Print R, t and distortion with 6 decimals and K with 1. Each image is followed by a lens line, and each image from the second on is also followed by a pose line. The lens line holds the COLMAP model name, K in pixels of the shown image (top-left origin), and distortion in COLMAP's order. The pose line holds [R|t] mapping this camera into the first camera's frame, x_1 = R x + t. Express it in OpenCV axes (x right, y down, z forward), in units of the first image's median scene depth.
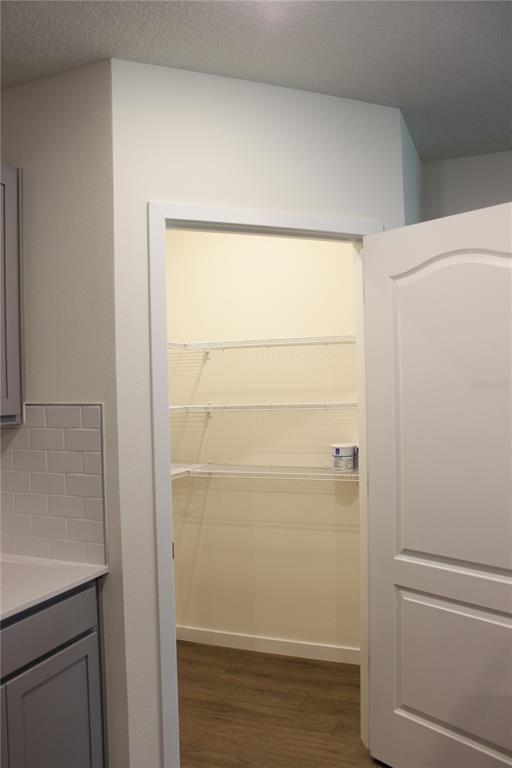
lens RADIAL K [[653.2, 0, 256.0], [0, 653.2, 384.0], [0, 0, 1]] dist [-0.089643, 0.001384]
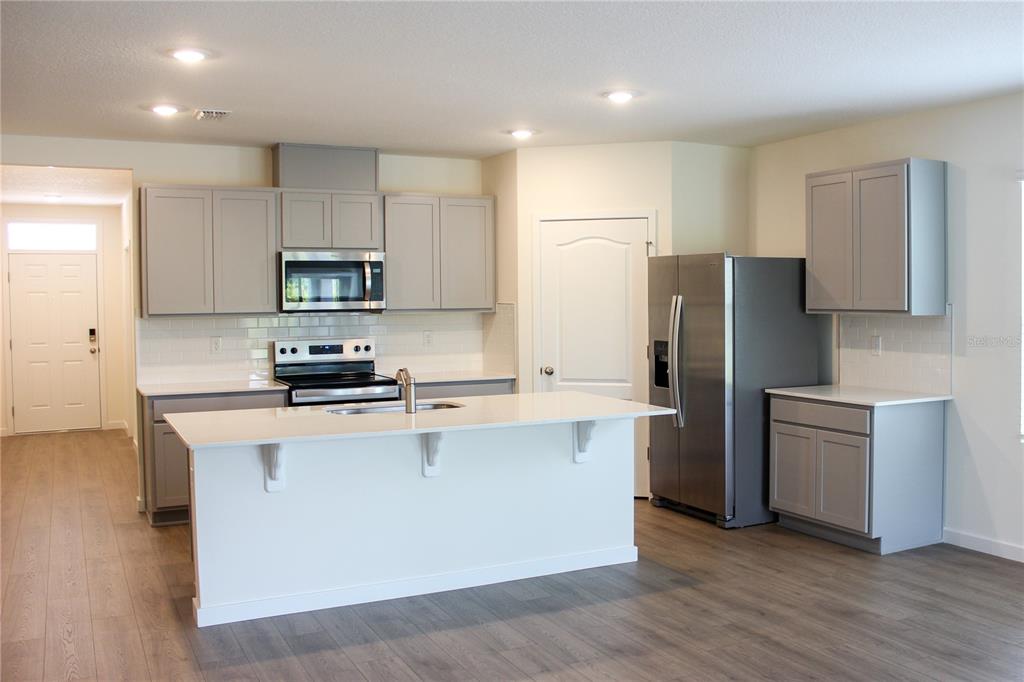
lens RADIAL K [[952.8, 0, 512.0], [0, 952.8, 341.0], [0, 0, 1]] dist [-0.099153, 0.000213]
pose [[0.746591, 0.048405, -0.663520, 1.953095], [-0.002816, 0.997571, 0.069606, -0.071216], [0.665277, -0.050098, 0.744914, -1.489260]]
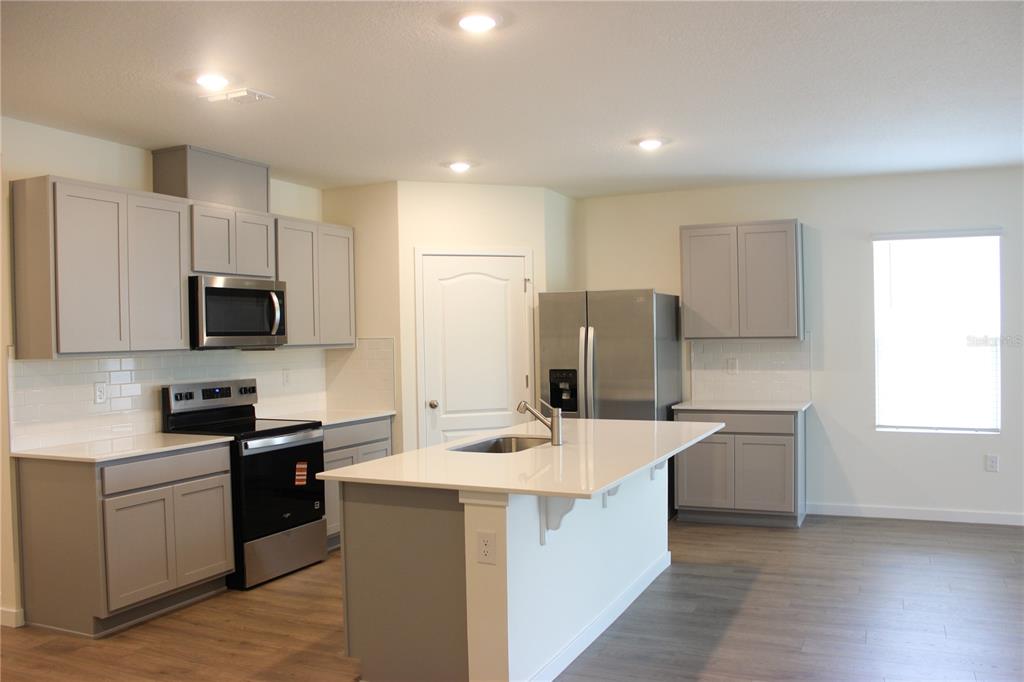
lens RADIAL K [[870.9, 0, 512.0], [0, 870.9, 341.0], [0, 0, 1]] dist [-0.089643, 0.001384]
pose [[0.998181, 0.006392, -0.059944, 0.344464], [-0.005259, 0.999805, 0.019048, -0.018798], [0.060054, -0.018698, 0.998020, -1.937875]]
